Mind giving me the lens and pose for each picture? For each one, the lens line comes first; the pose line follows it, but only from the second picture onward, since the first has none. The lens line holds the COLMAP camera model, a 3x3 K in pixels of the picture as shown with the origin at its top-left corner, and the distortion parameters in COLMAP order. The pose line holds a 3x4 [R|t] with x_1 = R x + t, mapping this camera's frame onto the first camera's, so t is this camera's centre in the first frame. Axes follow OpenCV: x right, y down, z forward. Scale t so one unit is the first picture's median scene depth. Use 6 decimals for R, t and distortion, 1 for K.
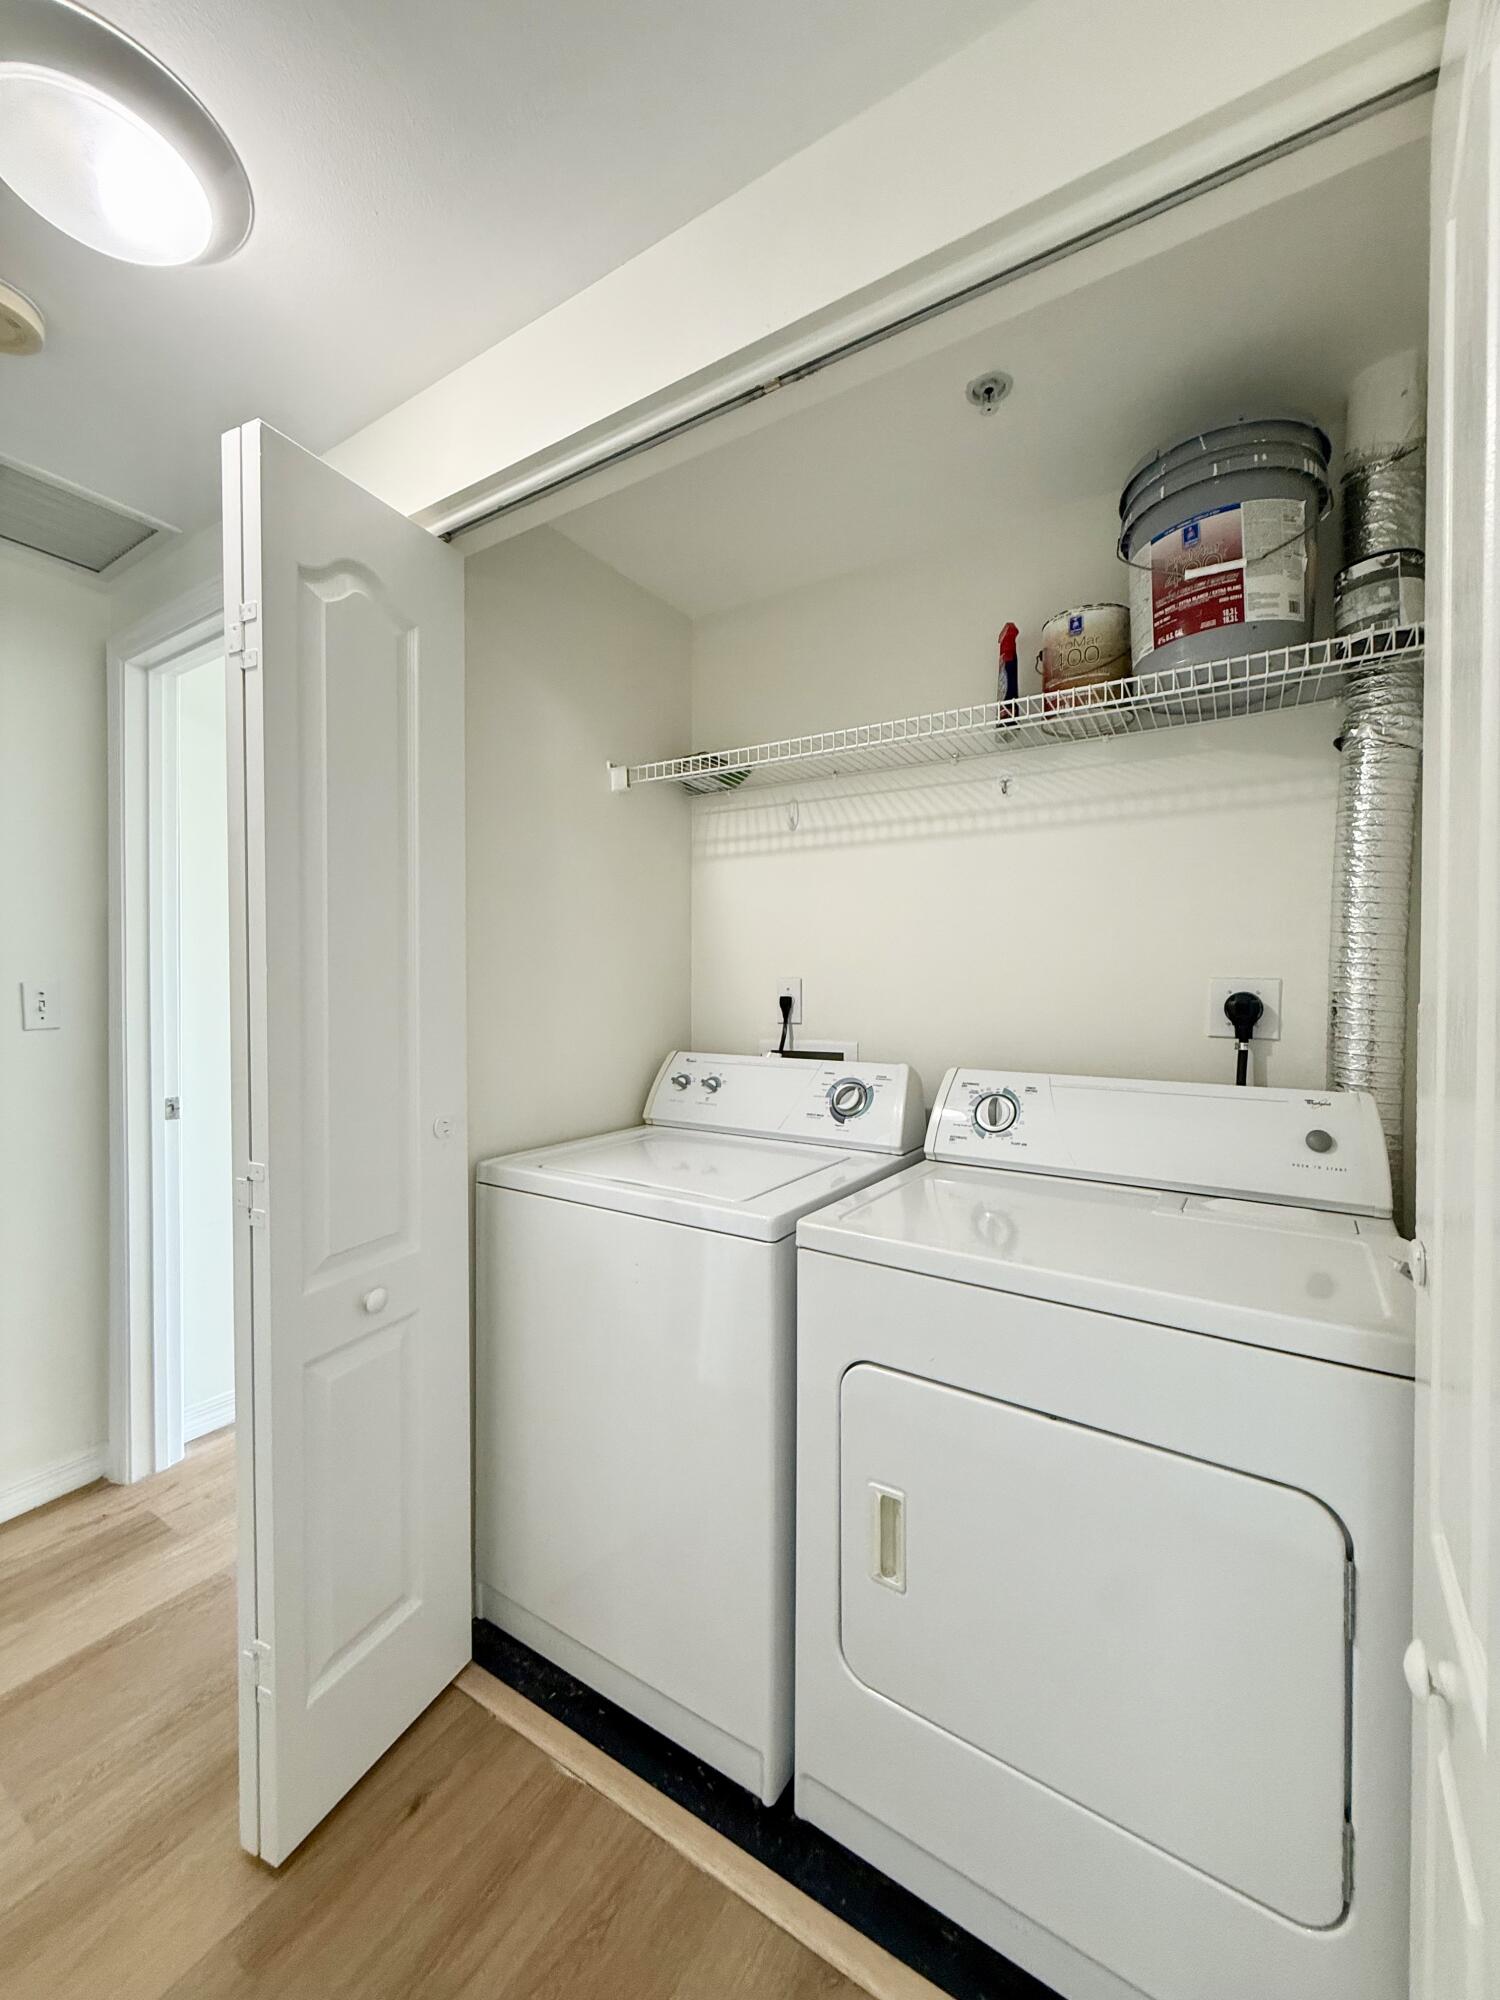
lens RADIAL K [[795.6, 0, 760.8], [0, 795.6, 996.9], [0, 0, 1]] dist [-0.000672, 0.000511]
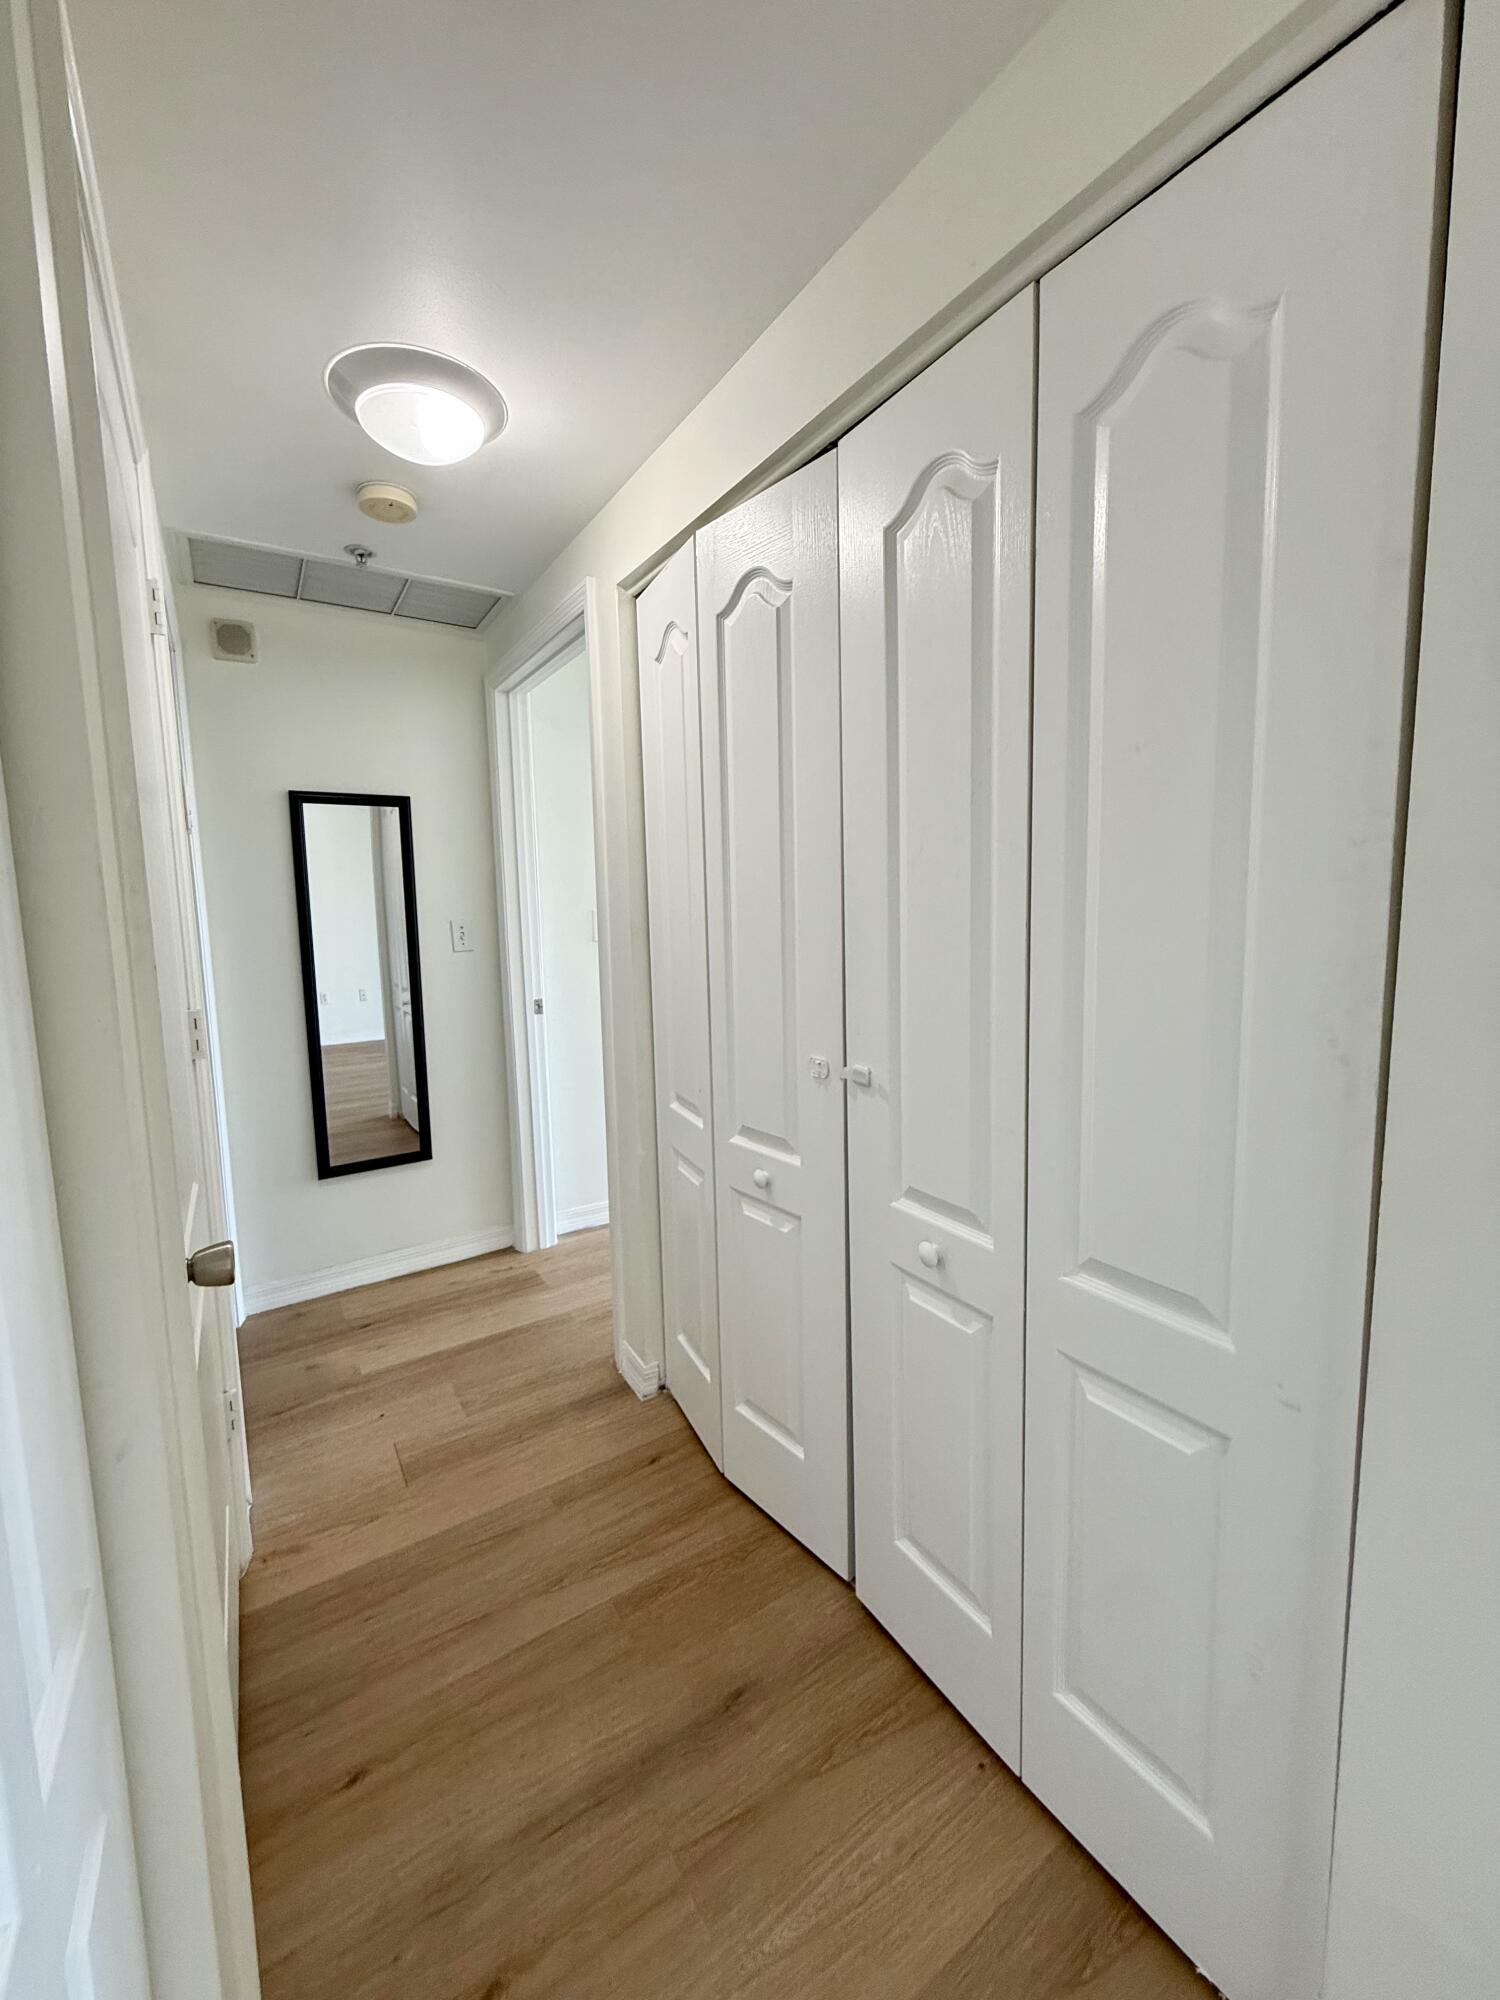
lens RADIAL K [[795.6, 0, 751.6], [0, 795.6, 998.9], [0, 0, 1]] dist [-0.000672, 0.000511]
pose [[0.906461, 0.030435, -0.421192, 0.235259], [0.016304, 0.994134, 0.106922, -0.022423], [0.421976, -0.103788, 0.900647, -0.139644]]
